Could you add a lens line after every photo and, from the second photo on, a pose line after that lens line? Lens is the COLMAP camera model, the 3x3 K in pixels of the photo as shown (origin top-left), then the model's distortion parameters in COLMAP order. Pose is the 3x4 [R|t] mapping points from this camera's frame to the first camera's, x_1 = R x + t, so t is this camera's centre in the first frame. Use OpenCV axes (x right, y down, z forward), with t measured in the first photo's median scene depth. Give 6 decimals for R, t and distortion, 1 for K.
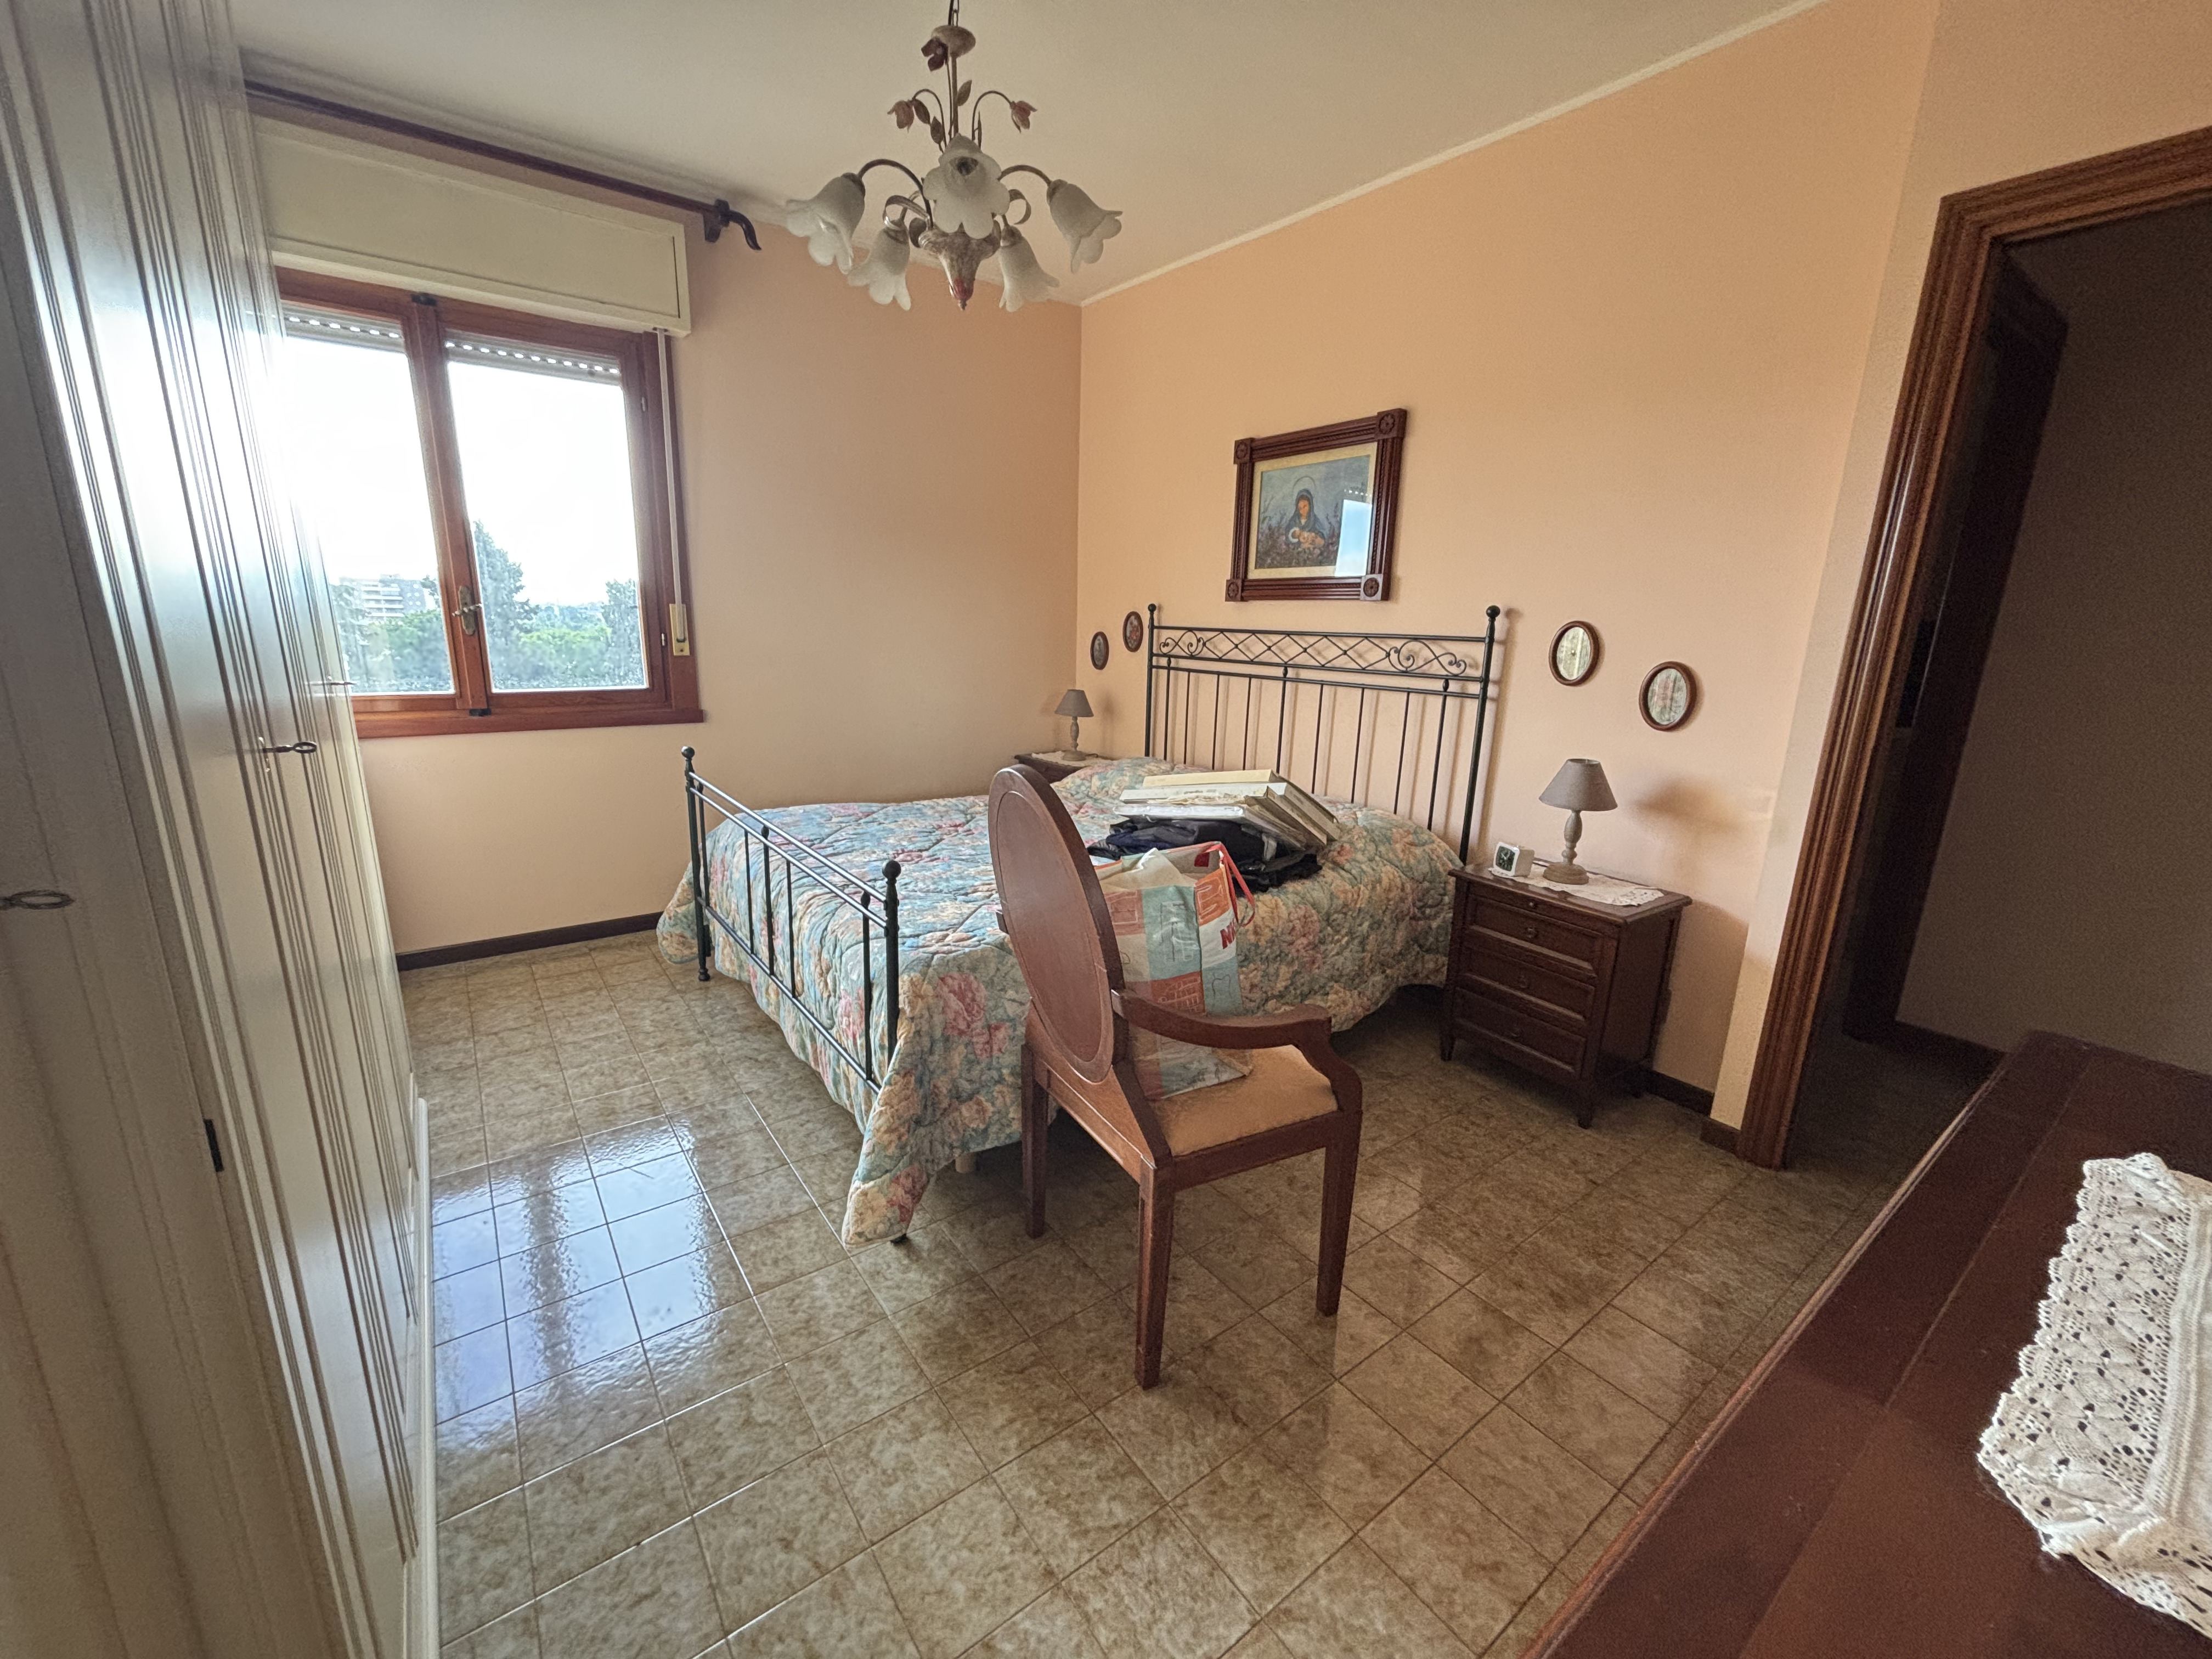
lens RADIAL K [[891.9, 0, 1100.0], [0, 891.9, 833.2], [0, 0, 1]] dist [0.002036, -0.000429]
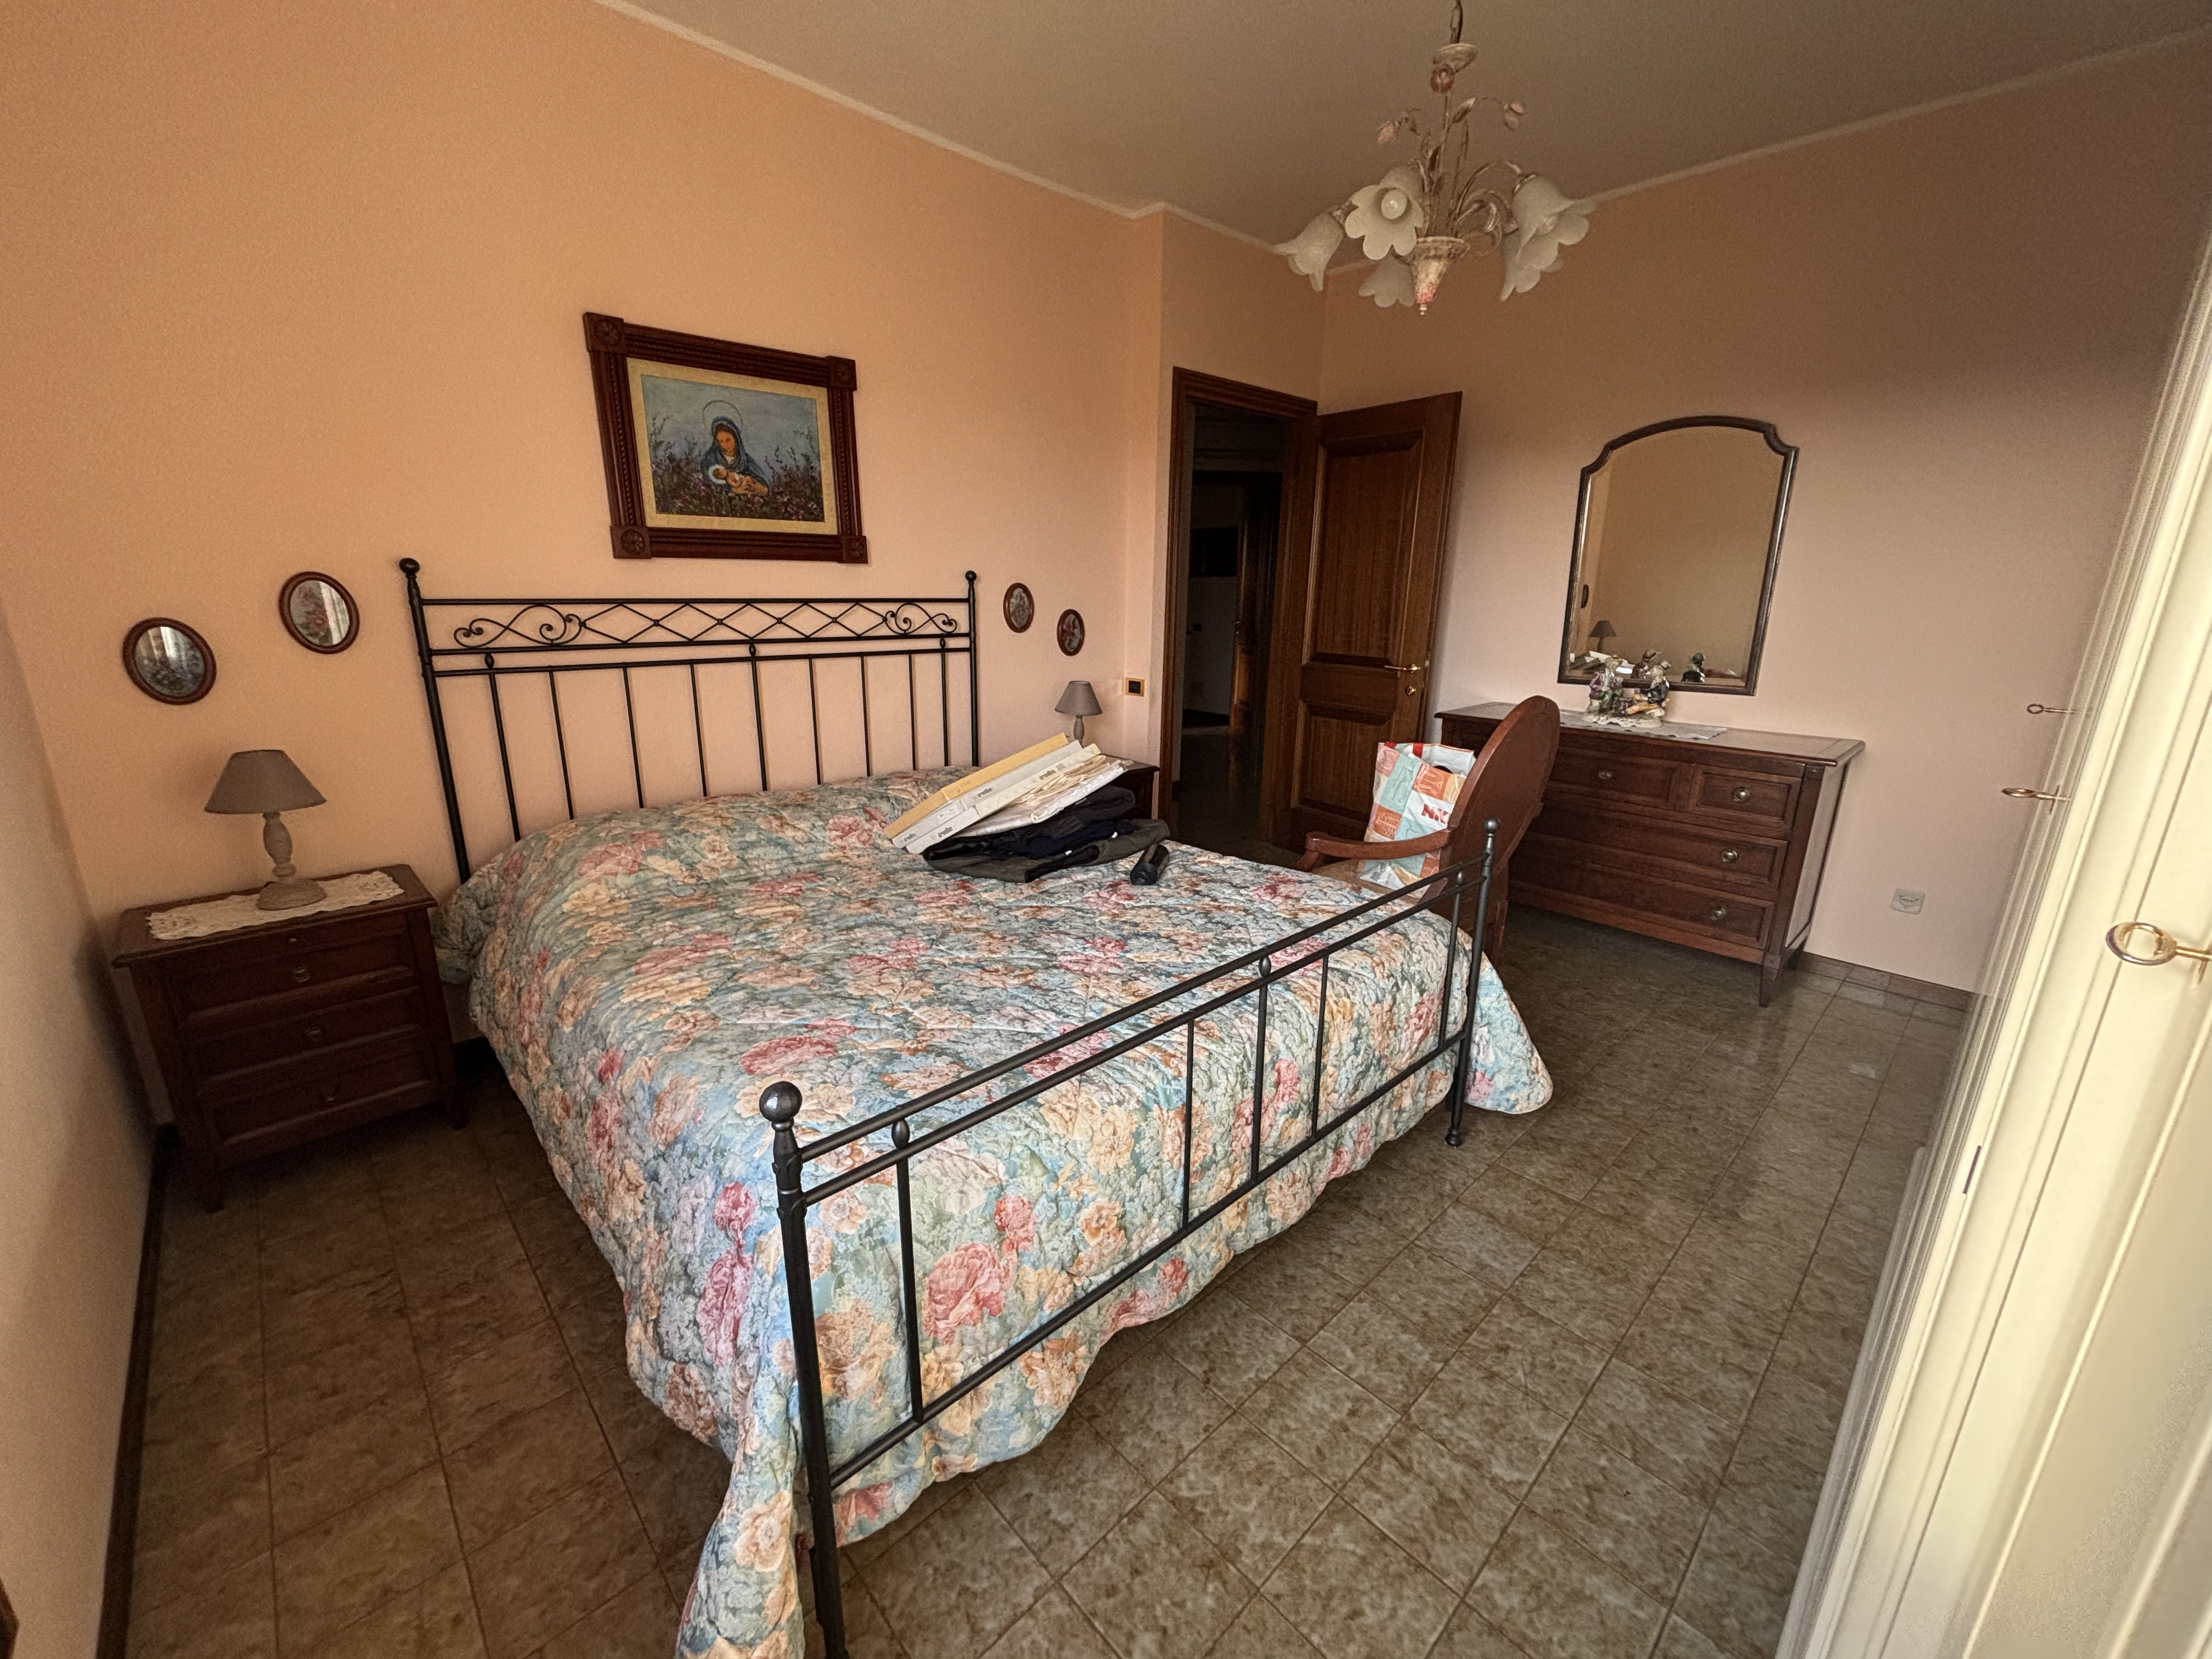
lens RADIAL K [[891.9, 0, 1102.7], [0, 891.9, 830.8], [0, 0, 1]] dist [0.002036, -0.000429]
pose [[-0.096871, -0.296331, 0.950160, -0.654537], [0.215797, 0.925688, 0.310700, -0.218173], [-0.971621, 0.235140, -0.025725, 0.772827]]
